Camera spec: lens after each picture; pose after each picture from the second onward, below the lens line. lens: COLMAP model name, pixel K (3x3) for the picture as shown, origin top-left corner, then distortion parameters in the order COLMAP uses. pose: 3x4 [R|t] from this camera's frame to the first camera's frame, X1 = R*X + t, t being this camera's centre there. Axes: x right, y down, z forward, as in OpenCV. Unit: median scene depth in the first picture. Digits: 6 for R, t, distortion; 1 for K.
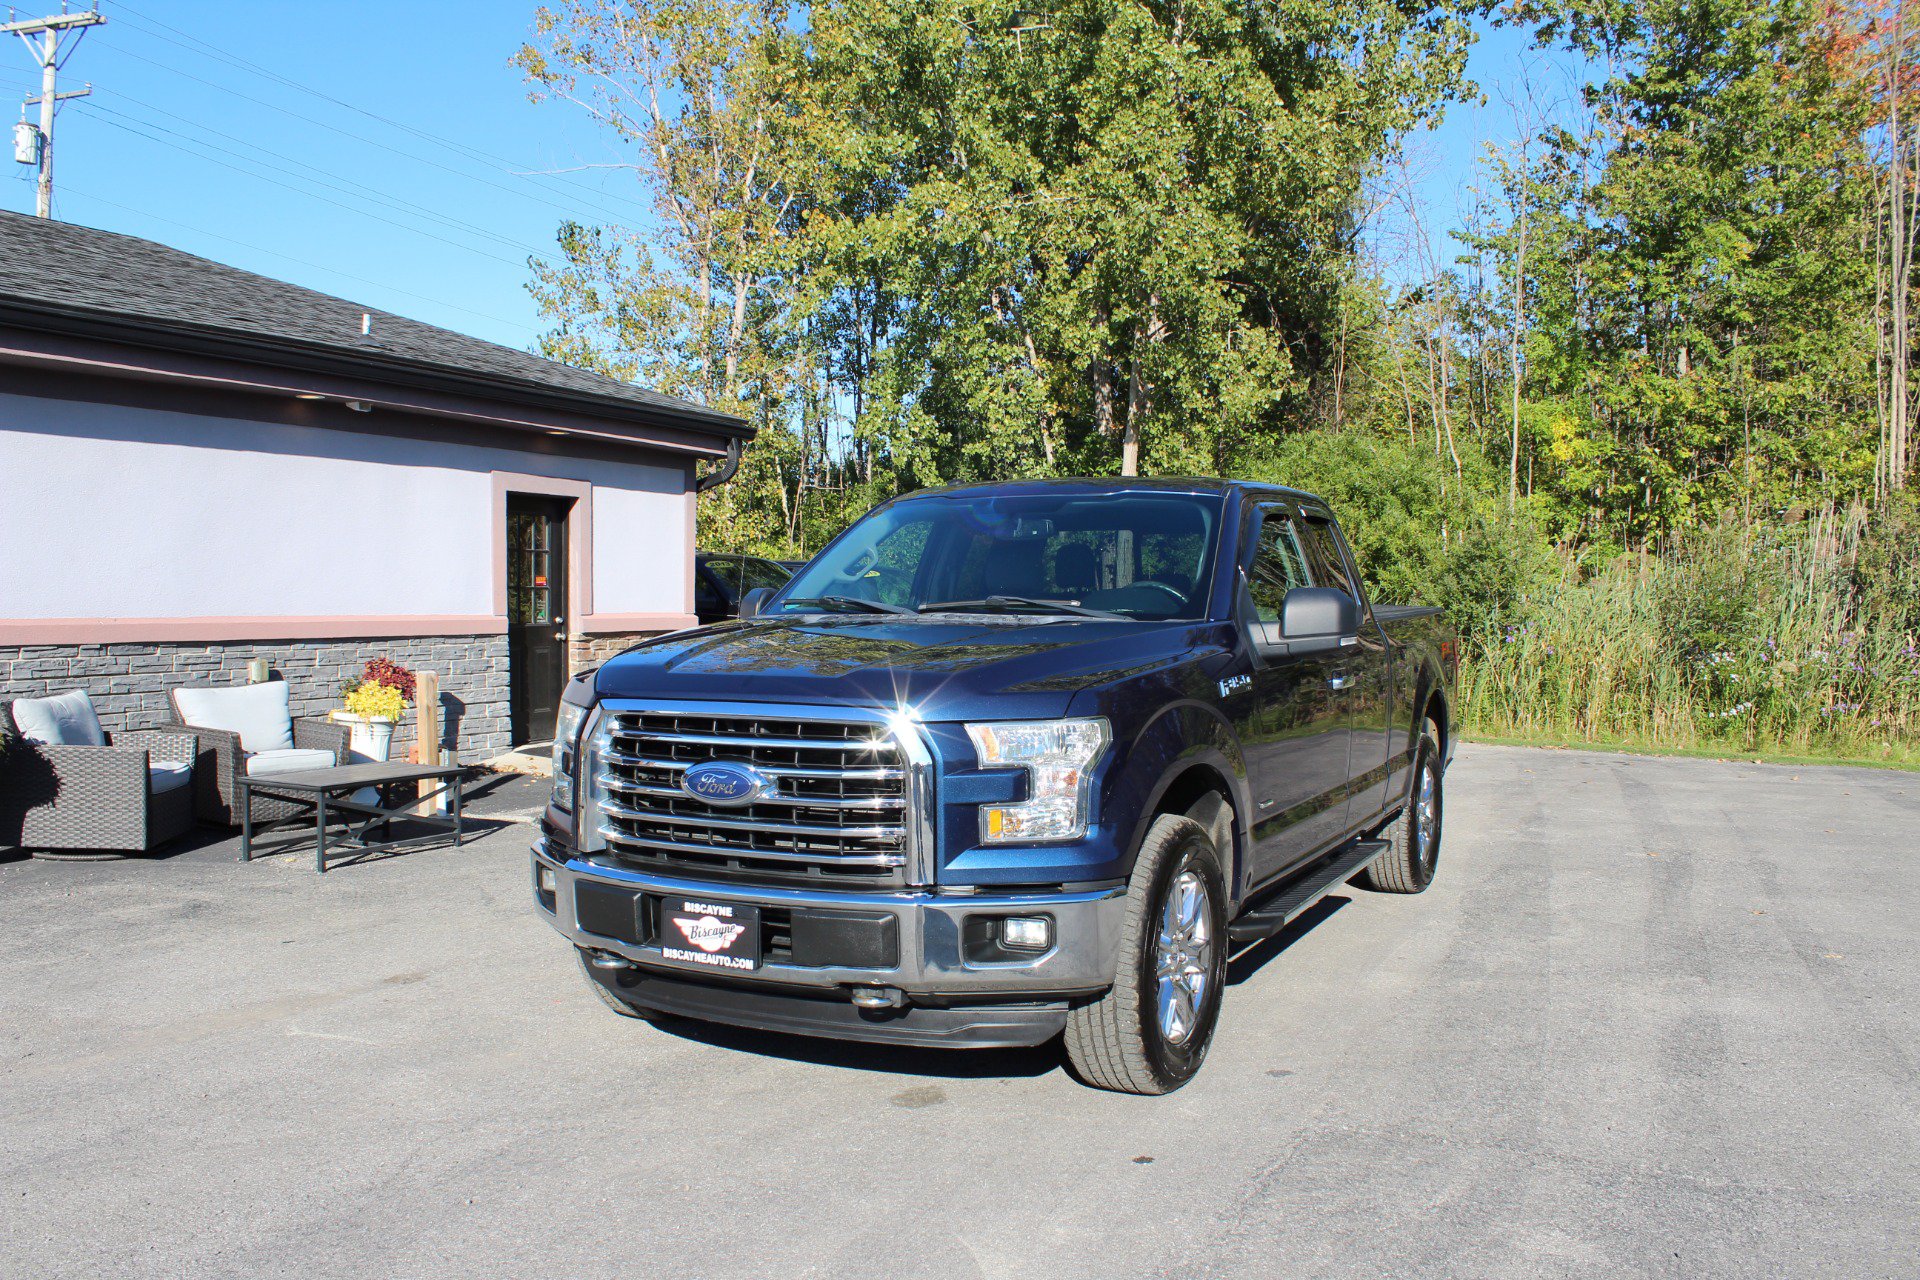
lens RADIAL K [[1604.9, 0, 957.3], [0, 1604.9, 675.9], [0, 0, 1]] dist [-0.163544, 0.143882]
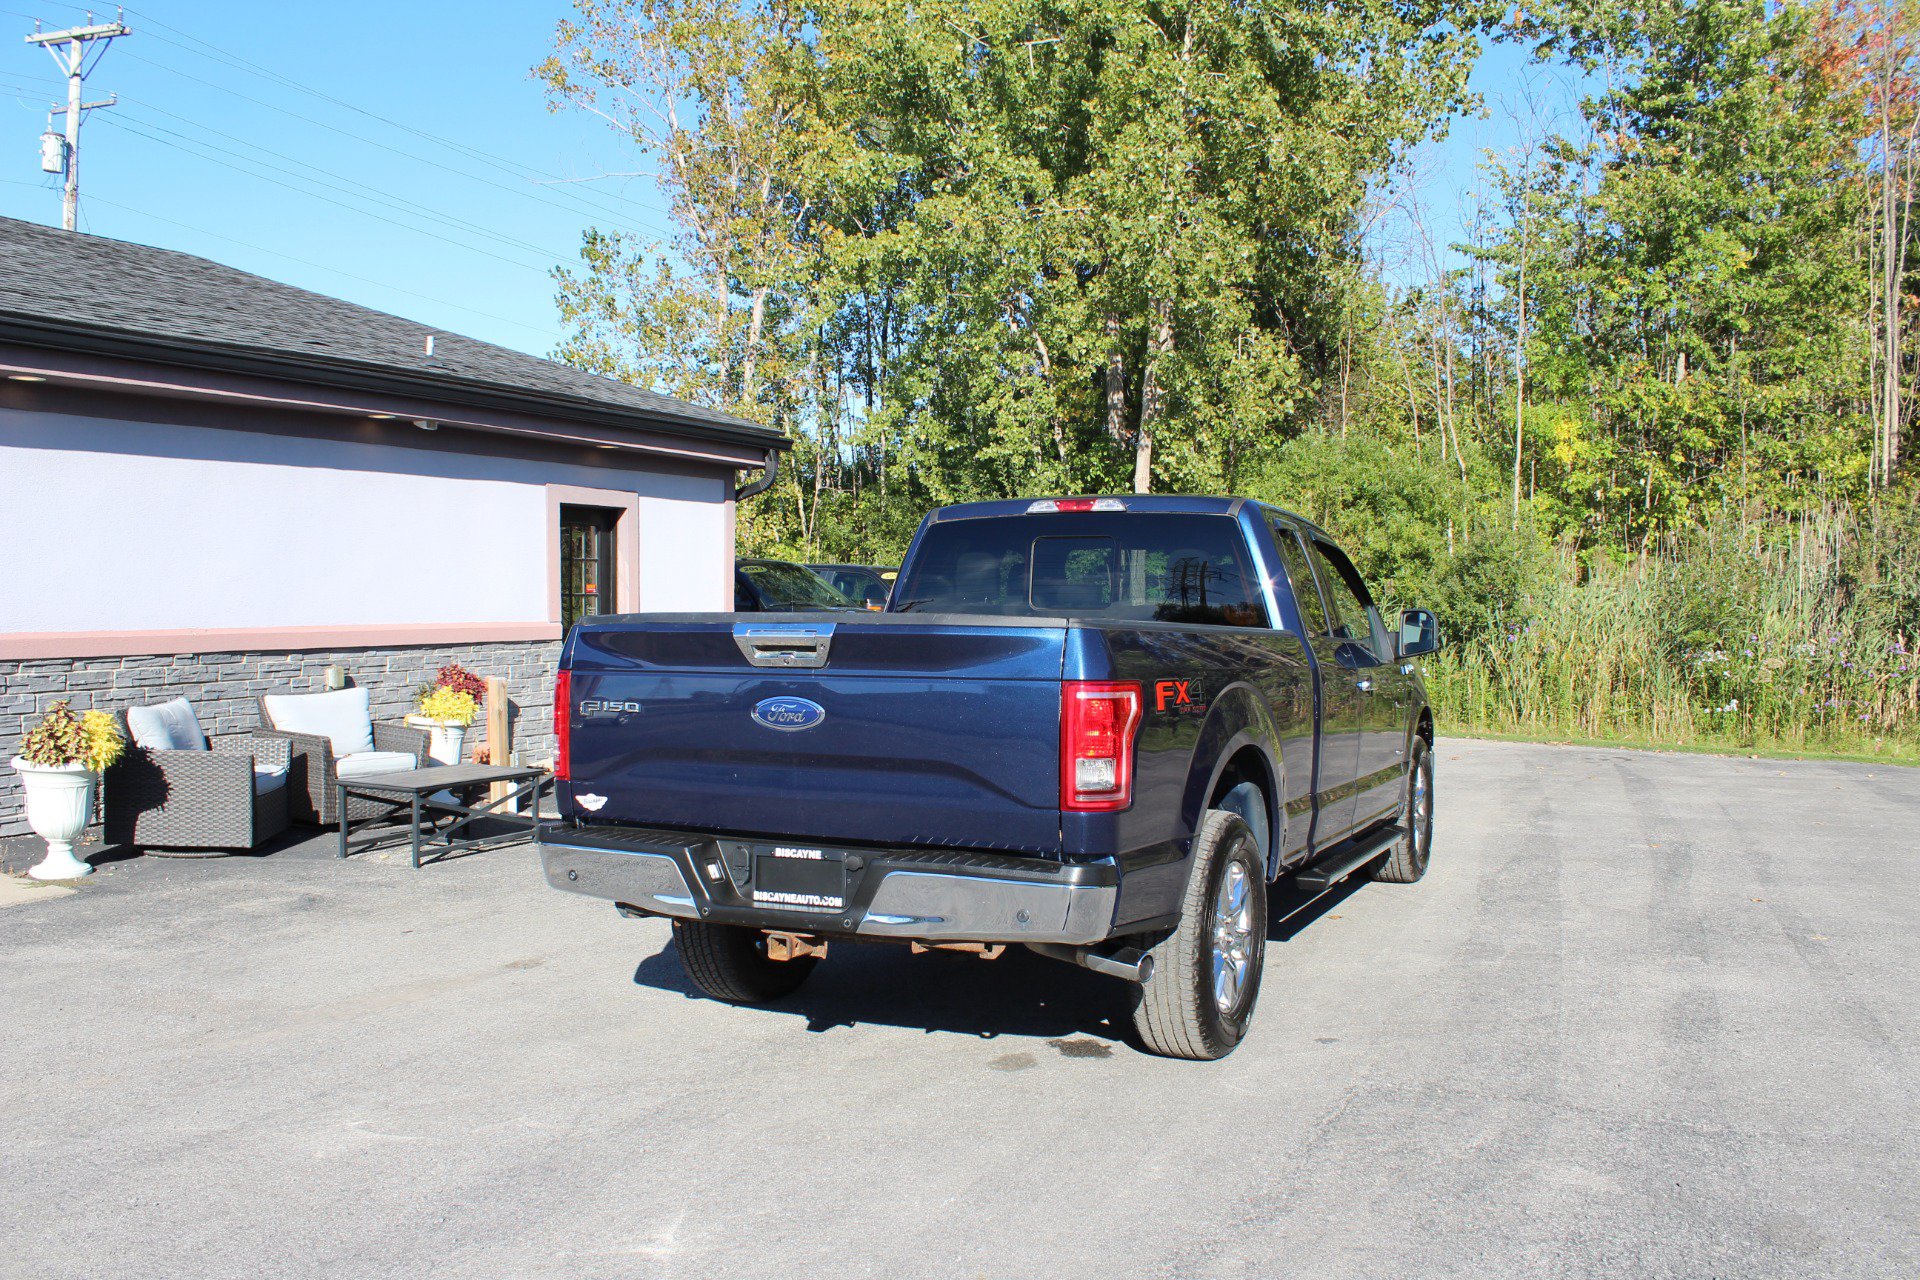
lens RADIAL K [[1604.9, 0, 957.3], [0, 1604.9, 675.9], [0, 0, 1]] dist [-0.163544, 0.143882]
pose [[0.999995, -0.003272, 0.000494, -0.021481], [0.003270, 0.999988, 0.003658, -0.005146], [-0.000506, -0.003657, 0.999993, -0.045960]]
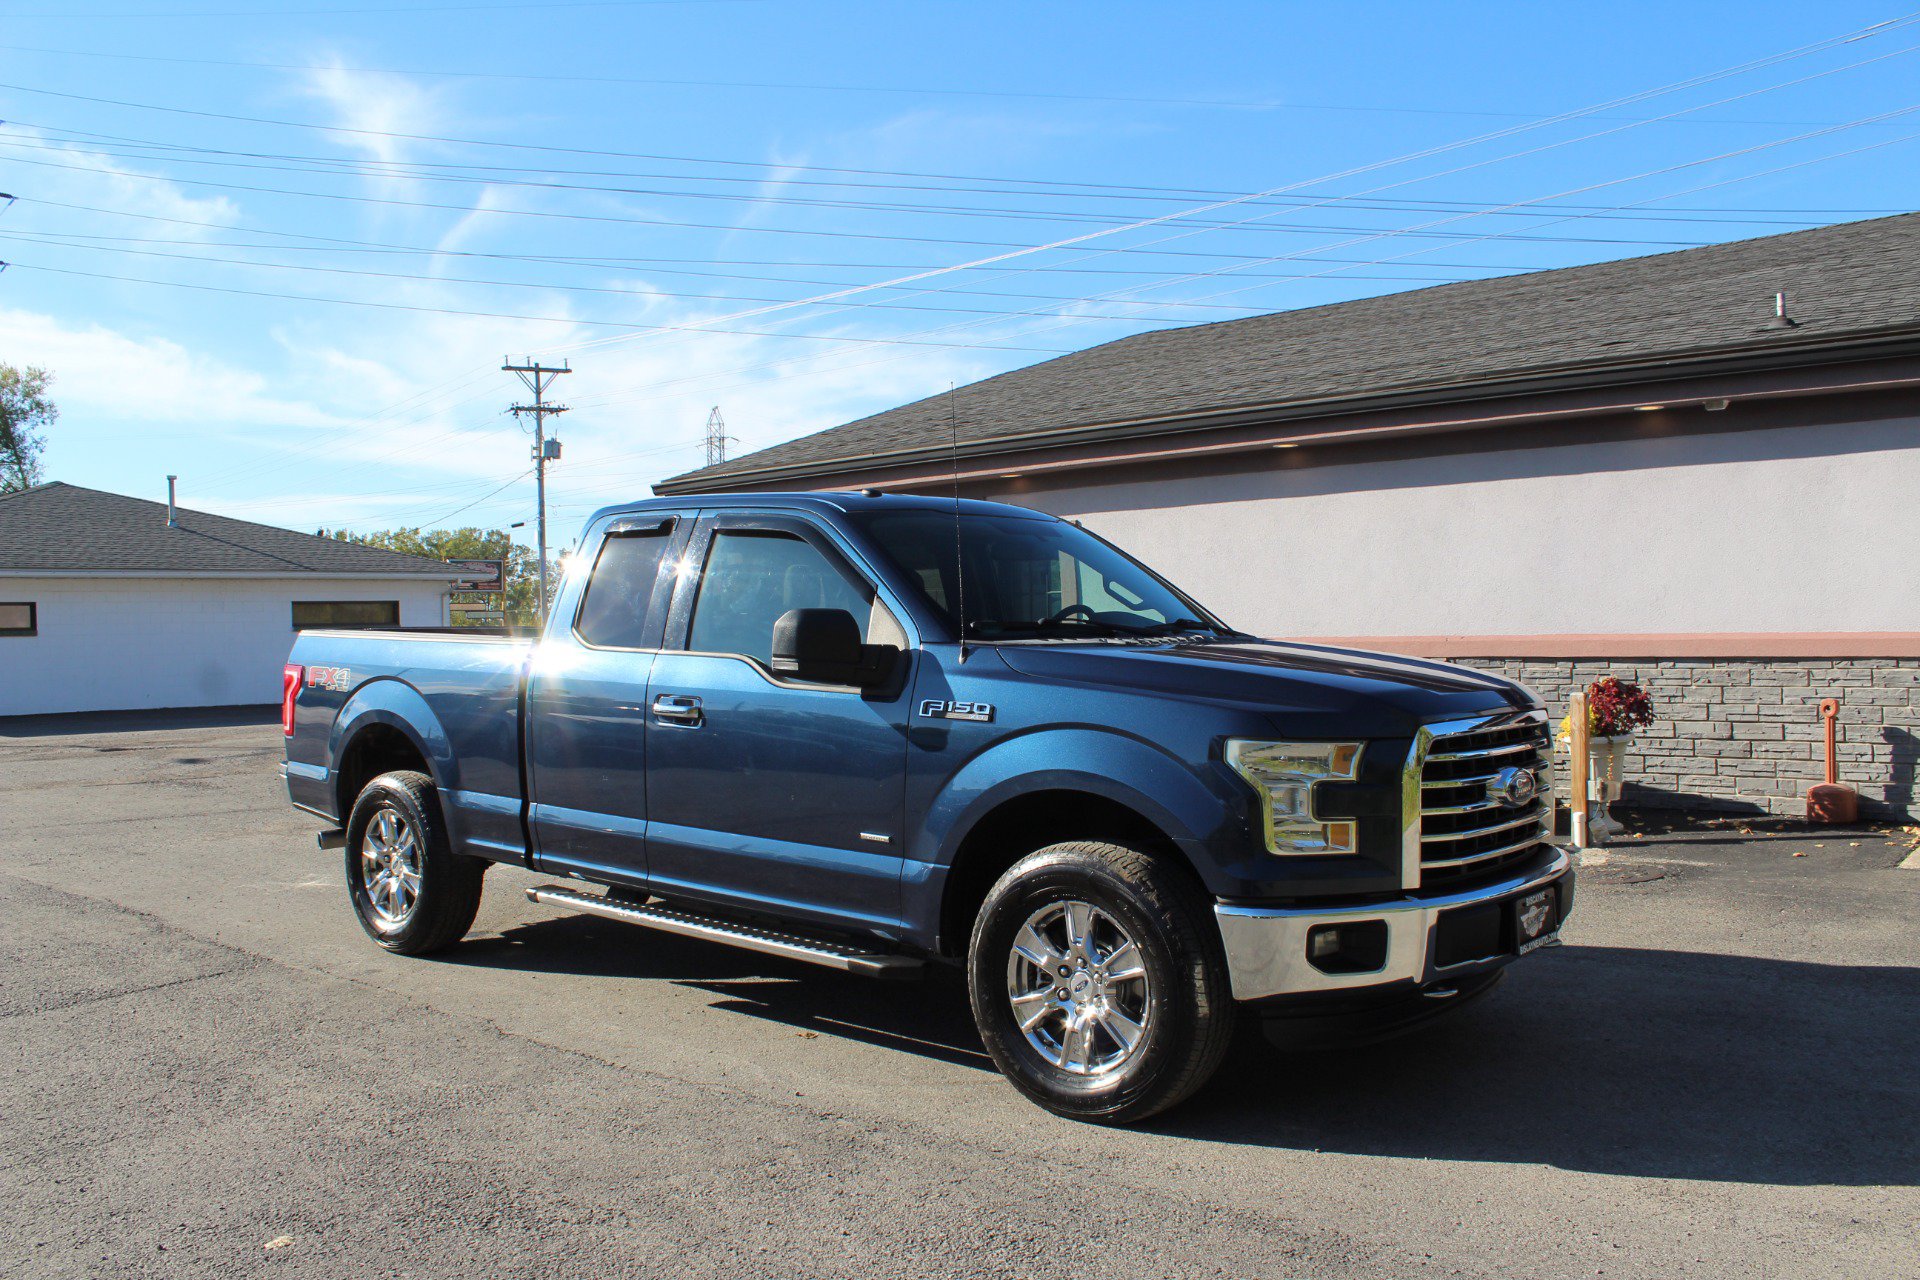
lens RADIAL K [[1604.9, 0, 957.3], [0, 1604.9, 675.9], [0, 0, 1]] dist [-0.163544, 0.143882]
pose [[-0.243242, 0.024515, -0.969656, 0.497271], [-0.030988, 0.998974, 0.033029, -0.024234], [0.969470, 0.038082, -0.242233, 0.646291]]
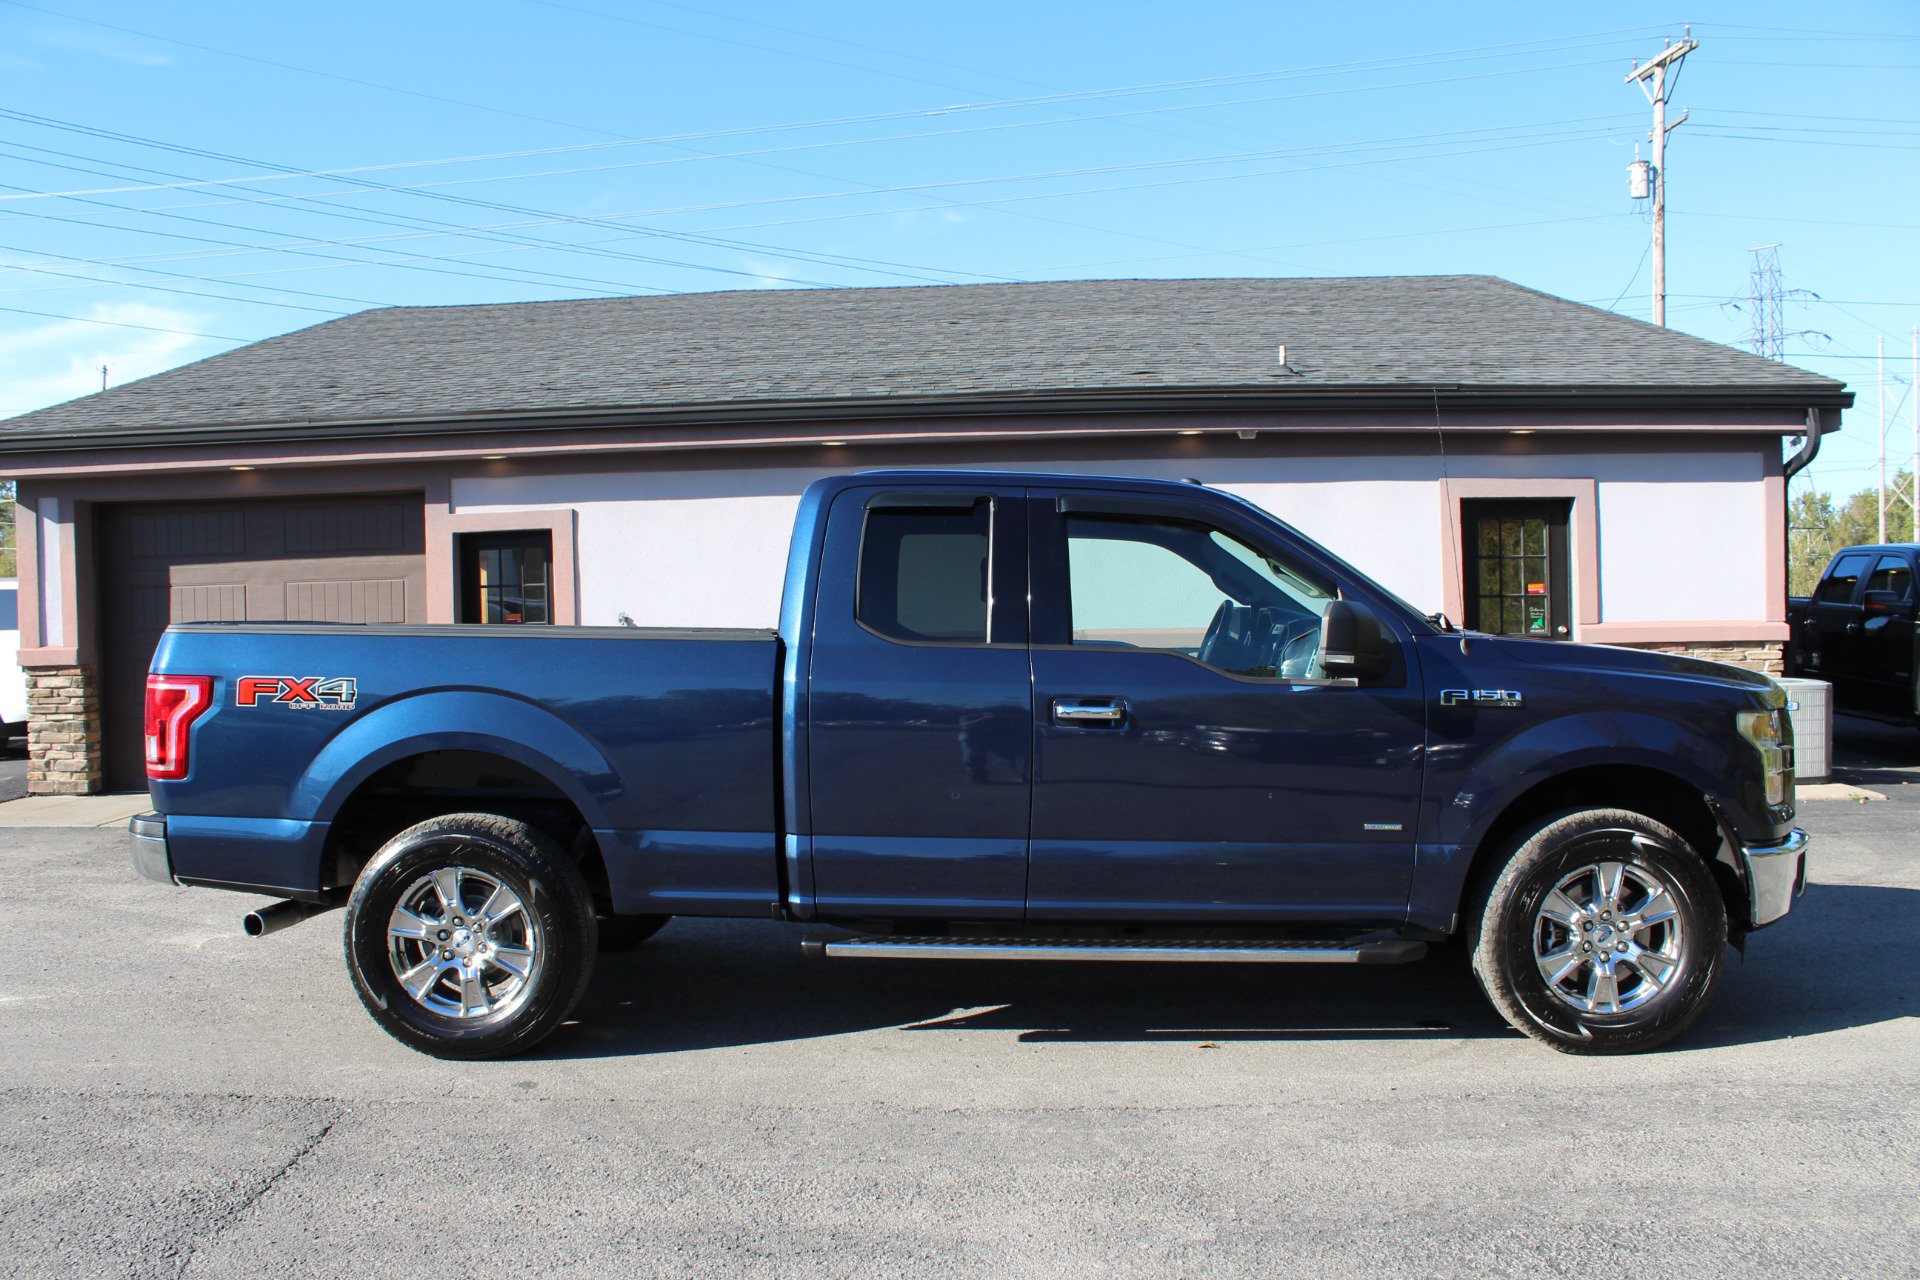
lens RADIAL K [[1620.2, 0, 960.0], [0, 1620.2, 640.0], [0, 0, 1]] dist [-0.170931, 0.155878]
pose [[0.417459, 0.002912, -0.908691, 0.445454], [-0.025127, 0.999649, -0.008341, -0.012705], [0.908348, 0.026315, 0.417386, 0.290674]]
